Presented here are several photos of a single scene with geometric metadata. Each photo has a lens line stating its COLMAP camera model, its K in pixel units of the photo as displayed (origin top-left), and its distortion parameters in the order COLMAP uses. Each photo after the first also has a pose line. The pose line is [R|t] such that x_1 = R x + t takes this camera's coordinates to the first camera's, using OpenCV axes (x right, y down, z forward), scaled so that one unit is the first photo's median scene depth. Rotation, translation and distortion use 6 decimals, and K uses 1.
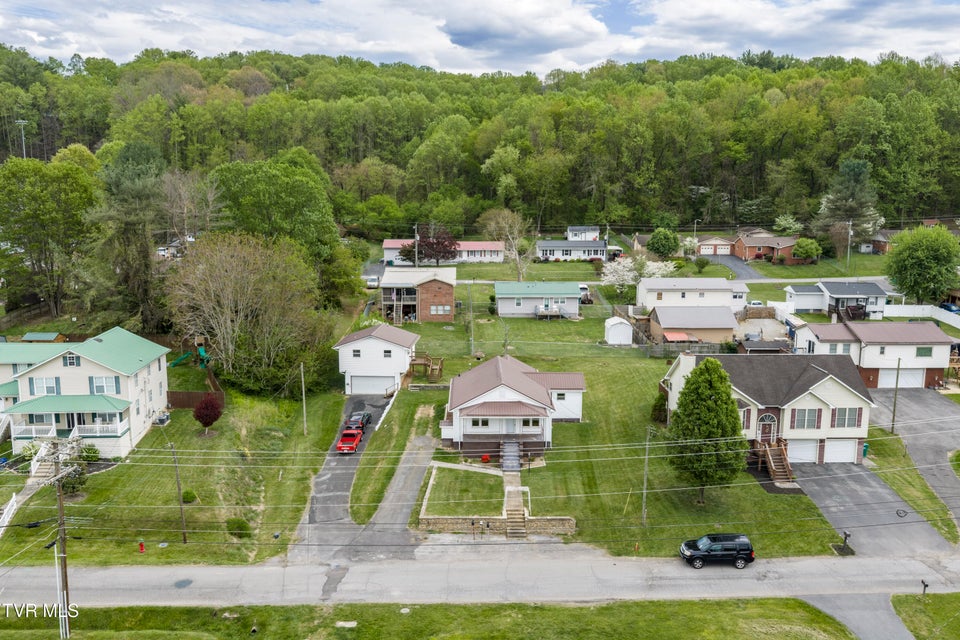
lens RADIAL K [[792.8, 0, 484.7], [0, 792.8, 320.2], [0, 0, 1]] dist [0.014839, -0.016701]
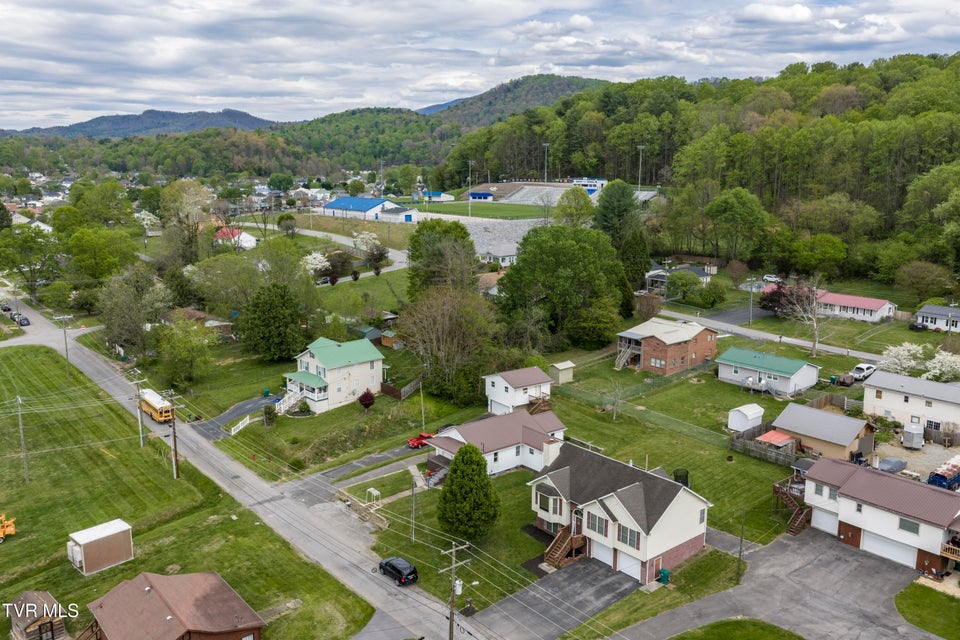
lens RADIAL K [[792.8, 0, 484.7], [0, 792.8, 320.2], [0, 0, 1]] dist [0.014839, -0.016701]
pose [[0.622731, 0.149889, -0.767945, 1.086022], [-0.132040, 0.987535, 0.085677, -0.229888], [0.771214, 0.048045, 0.634760, 0.137071]]
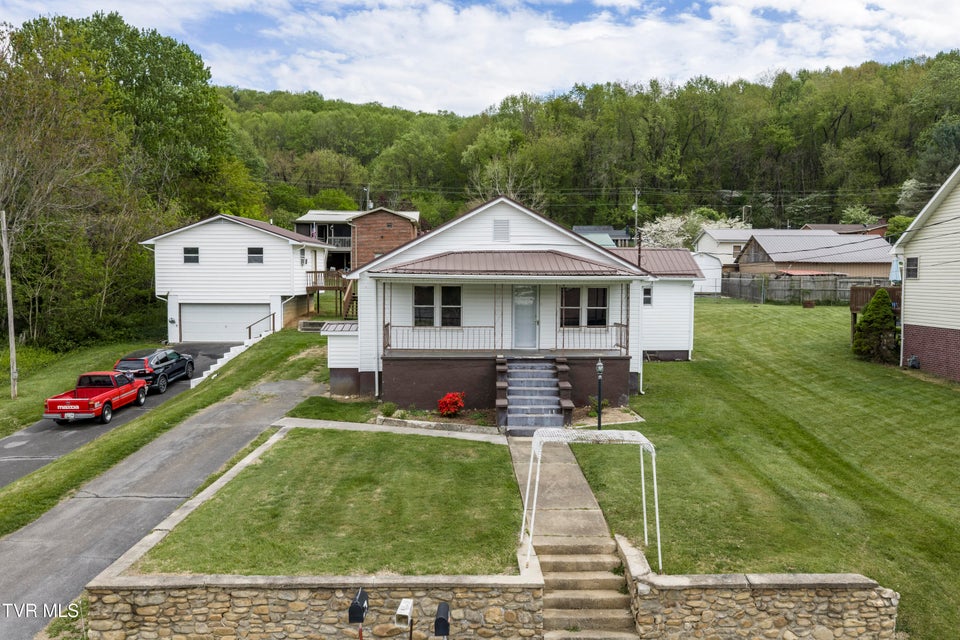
lens RADIAL K [[792.8, 0, 484.7], [0, 792.8, 320.2], [0, 0, 1]] dist [0.014839, -0.016701]
pose [[0.999804, 0.000479, 0.019773, 0.008041], [0.001768, 0.993539, -0.113474, 0.169513], [-0.019700, 0.113486, 0.993344, 0.653890]]
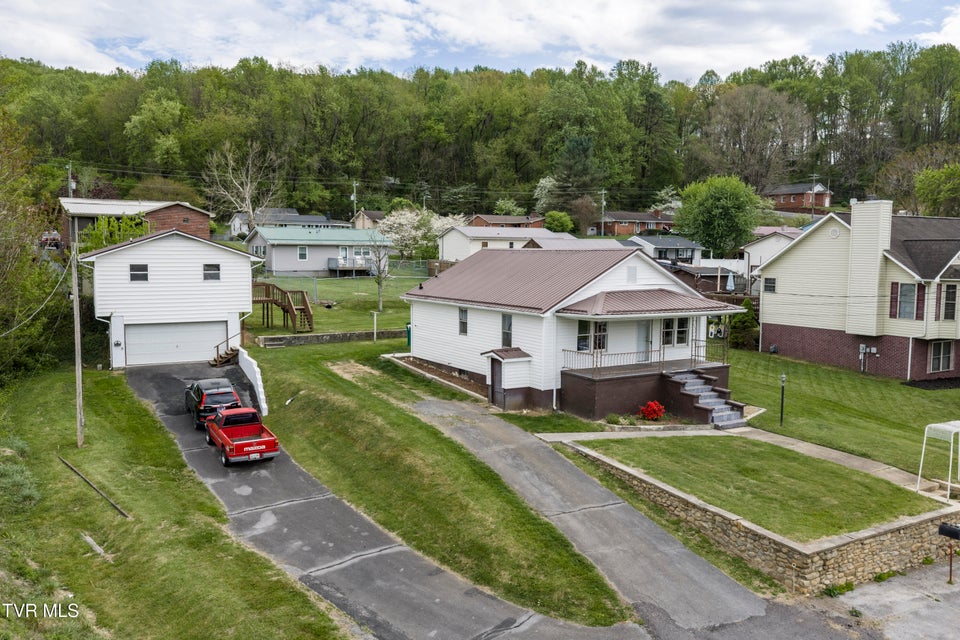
lens RADIAL K [[792.8, 0, 484.7], [0, 792.8, 320.2], [0, 0, 1]] dist [0.014839, -0.016701]
pose [[0.859022, -0.042648, 0.510159, -0.279791], [0.081106, 0.995276, -0.053367, 0.135378], [-0.505473, 0.087220, 0.858423, 0.646815]]
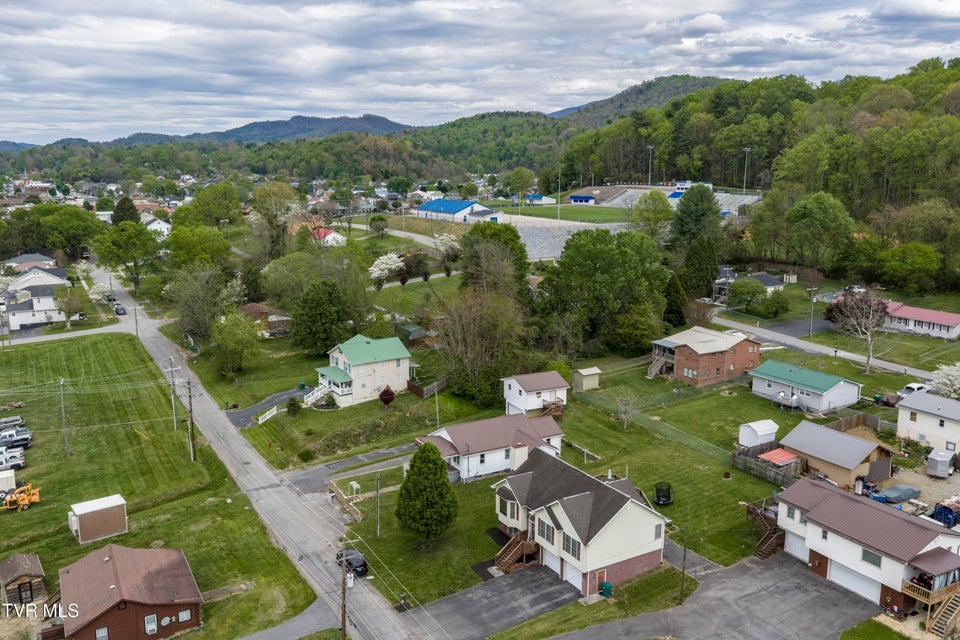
lens RADIAL K [[792.8, 0, 484.7], [0, 792.8, 320.2], [0, 0, 1]] dist [0.014839, -0.016701]
pose [[0.485657, 0.164735, -0.858487, 1.222949], [-0.148488, 0.983357, 0.104695, -0.261992], [0.861446, 0.076630, 0.502035, 0.328102]]
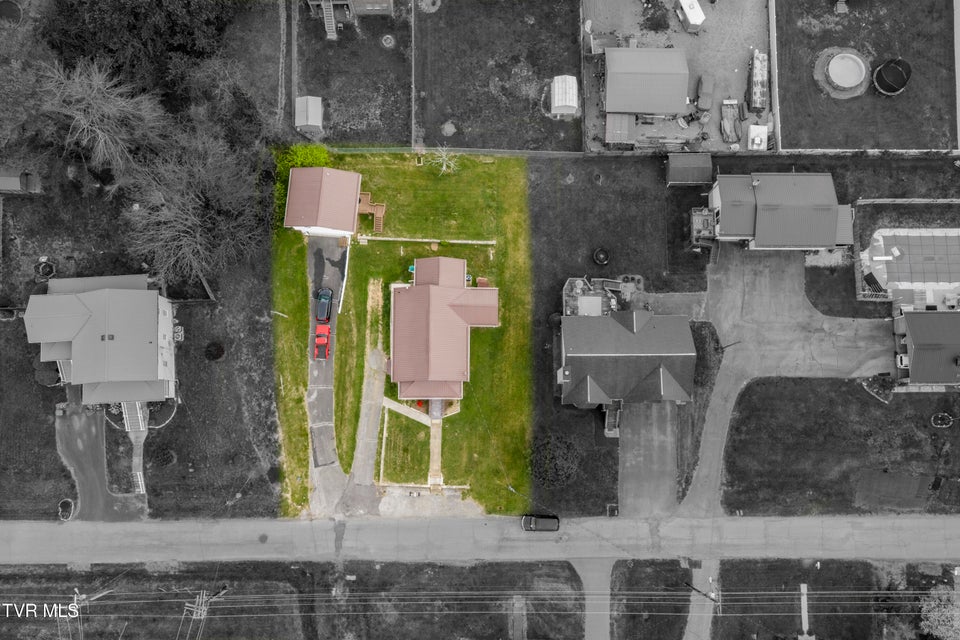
lens RADIAL K [[792.8, 0, 484.7], [0, 792.8, 320.2], [0, 0, 1]] dist [0.014839, -0.016701]
pose [[0.999851, 0.017212, -0.000866, 0.116520], [-0.004457, 0.306760, 0.951776, -1.235516], [0.016647, -0.951631, 0.306792, 0.666274]]
